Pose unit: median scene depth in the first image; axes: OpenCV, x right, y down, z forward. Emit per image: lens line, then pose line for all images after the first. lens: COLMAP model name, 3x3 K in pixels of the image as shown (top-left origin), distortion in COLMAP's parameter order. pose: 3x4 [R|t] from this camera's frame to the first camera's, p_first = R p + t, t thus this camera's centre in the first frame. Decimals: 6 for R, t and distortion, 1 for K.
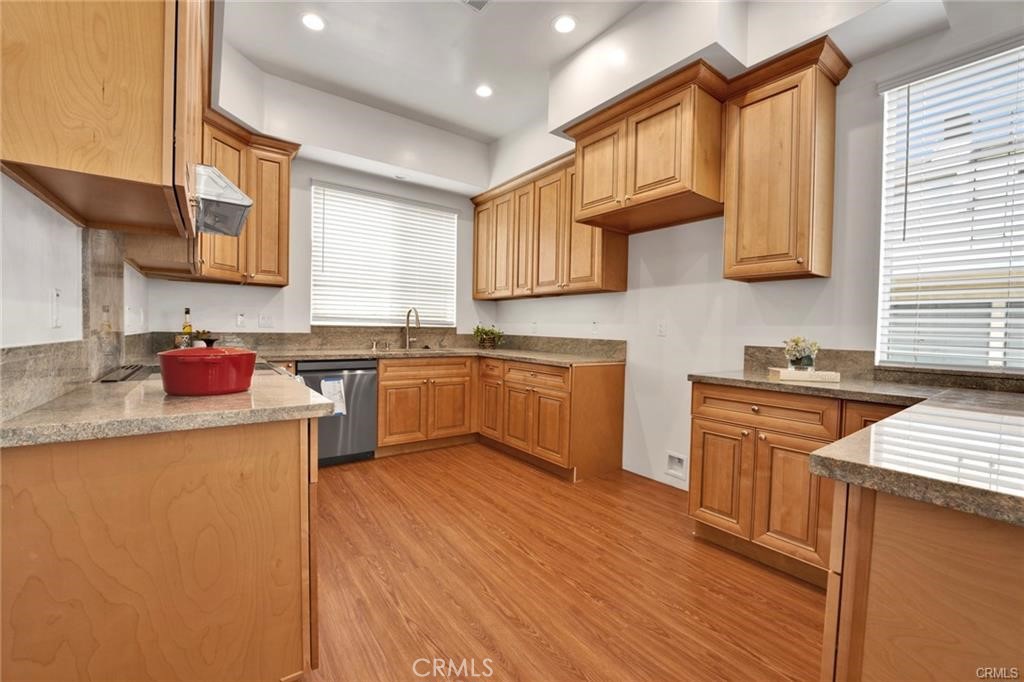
lens RADIAL K [[440.2, 0, 514.6], [0, 440.2, 337.4], [0, 0, 1]] dist [0.002054, 0.000508]
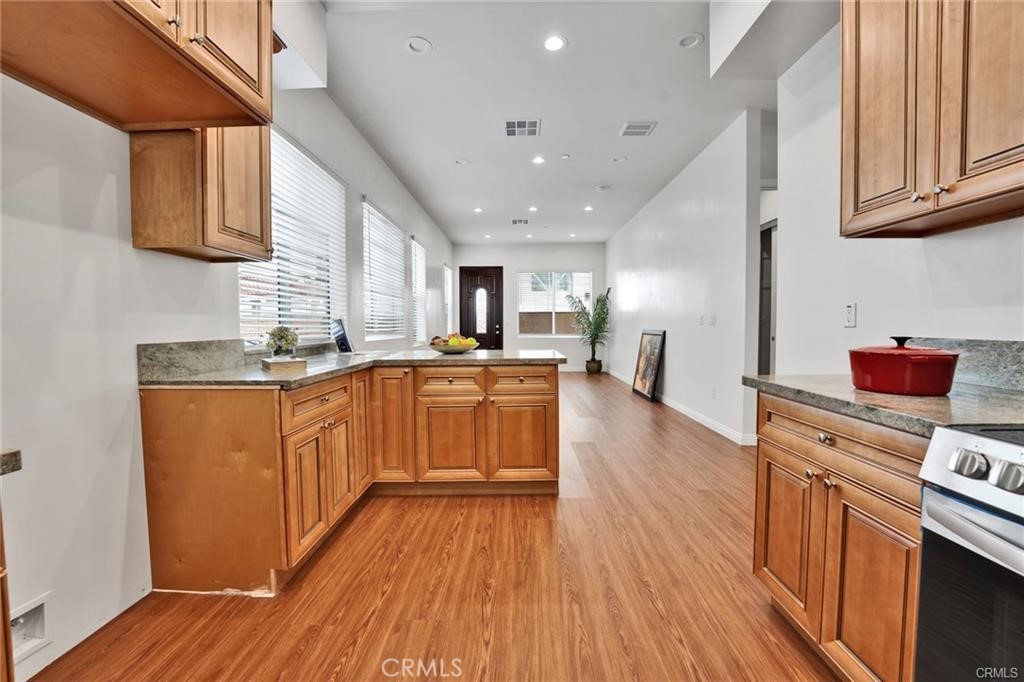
lens RADIAL K [[440.2, 0, 503.1], [0, 440.2, 339.4], [0, 0, 1]] dist [0.002054, 0.000508]
pose [[-0.792916, -0.036656, 0.608227, -0.411830], [0.000355, 0.998161, 0.060619, -0.037820], [-0.609331, 0.048282, -0.791445, 1.637533]]
